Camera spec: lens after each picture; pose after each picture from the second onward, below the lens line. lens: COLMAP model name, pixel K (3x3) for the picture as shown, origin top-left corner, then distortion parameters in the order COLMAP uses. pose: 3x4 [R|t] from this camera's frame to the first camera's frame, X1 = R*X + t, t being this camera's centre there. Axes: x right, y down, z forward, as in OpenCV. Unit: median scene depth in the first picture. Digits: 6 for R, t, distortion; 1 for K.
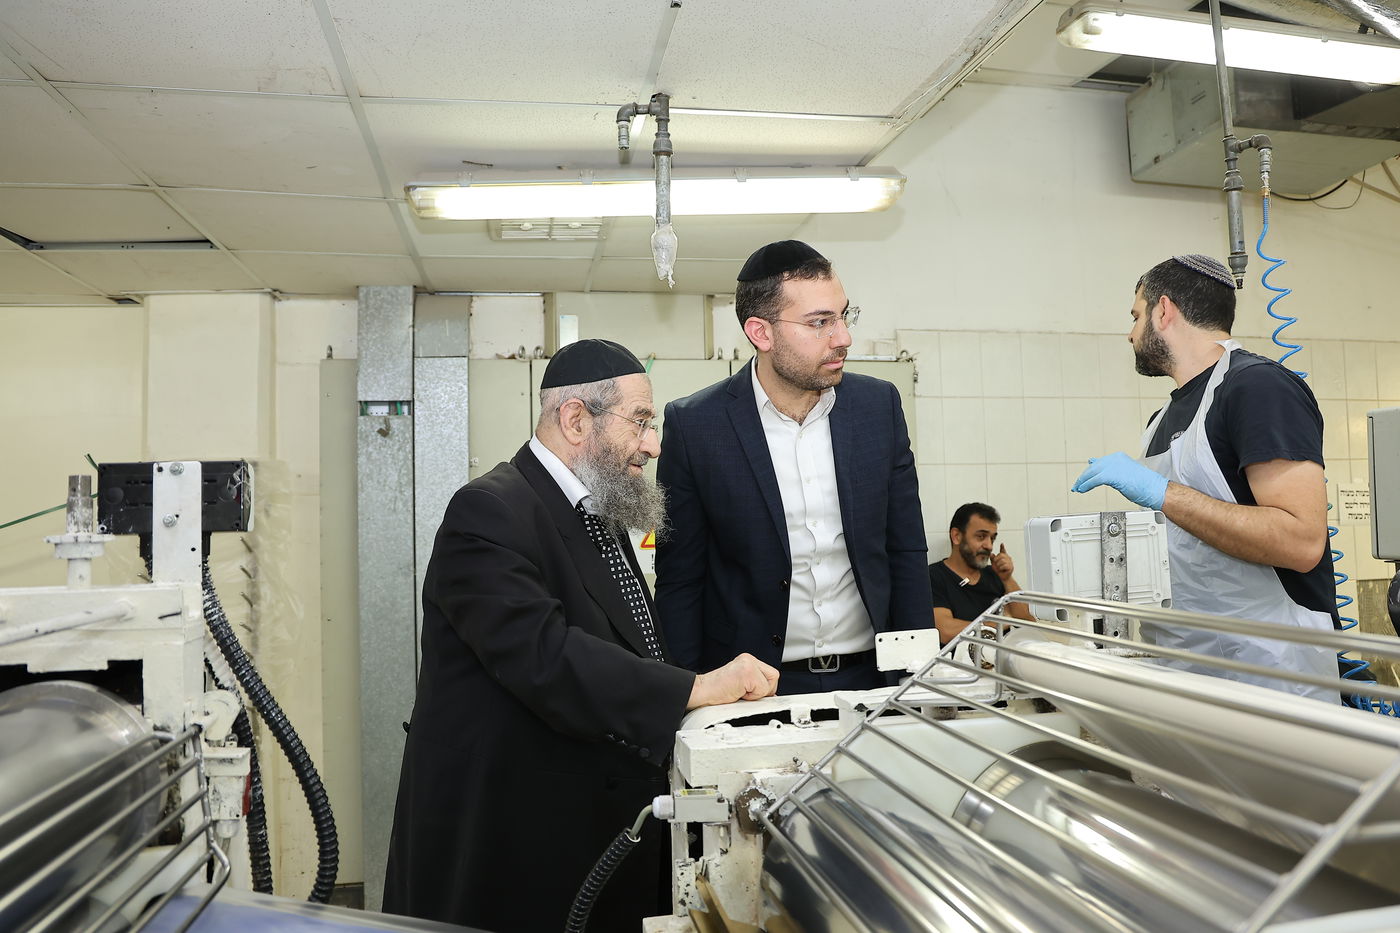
lens RADIAL K [[957.1, 0, 676.8], [0, 957.1, 503.5], [0, 0, 1]] dist [-0.076125, 0.050196]
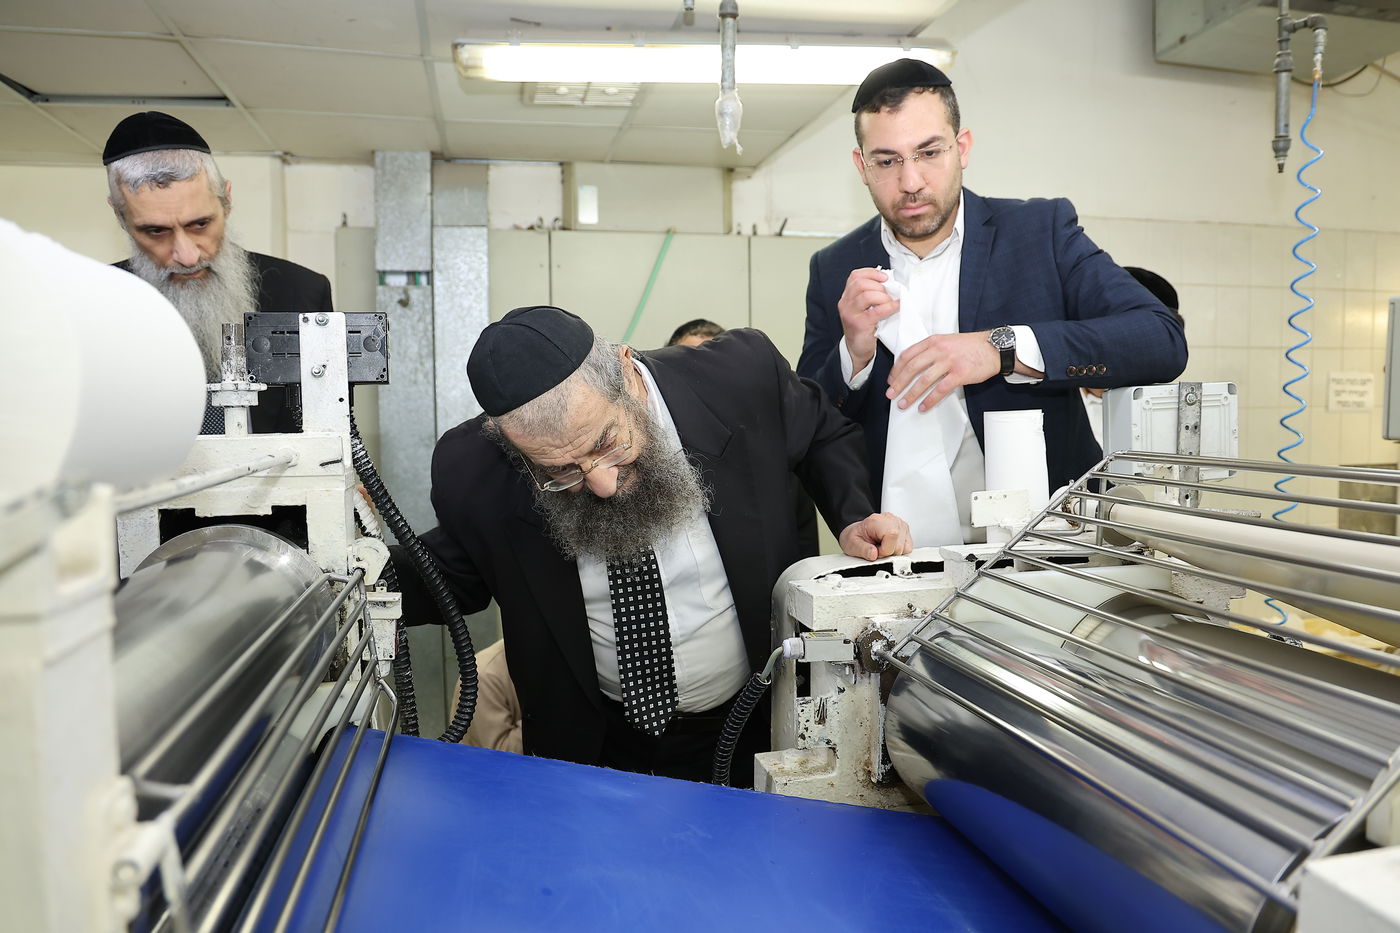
lens RADIAL K [[957.1, 0, 685.2], [0, 957.1, 488.4], [0, 0, 1]] dist [-0.076125, 0.050196]
pose [[0.999100, 0.009399, 0.041362, -0.080960], [-0.013713, 0.994349, 0.105271, 0.013643], [-0.040139, -0.105743, 0.993583, -0.018027]]
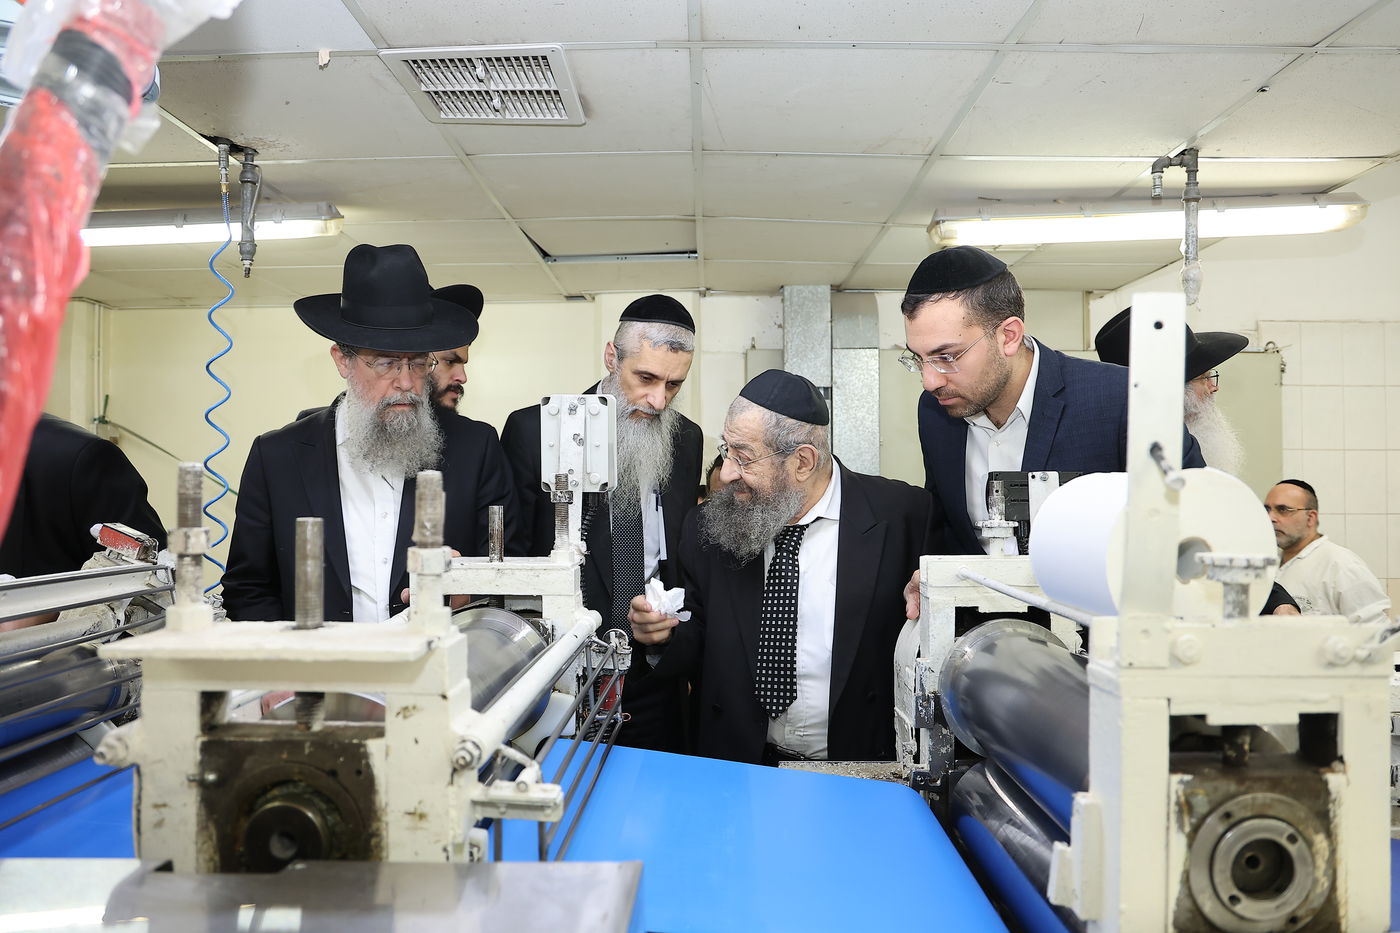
lens RADIAL K [[957.1, 0, 708.3], [0, 957.1, 501.5], [0, 0, 1]] dist [-0.076125, 0.050196]
pose [[0.986966, 0.024851, -0.158999, -0.356558], [-0.018772, 0.999038, 0.039624, -0.020539], [0.159831, -0.036122, 0.986483, -0.234389]]
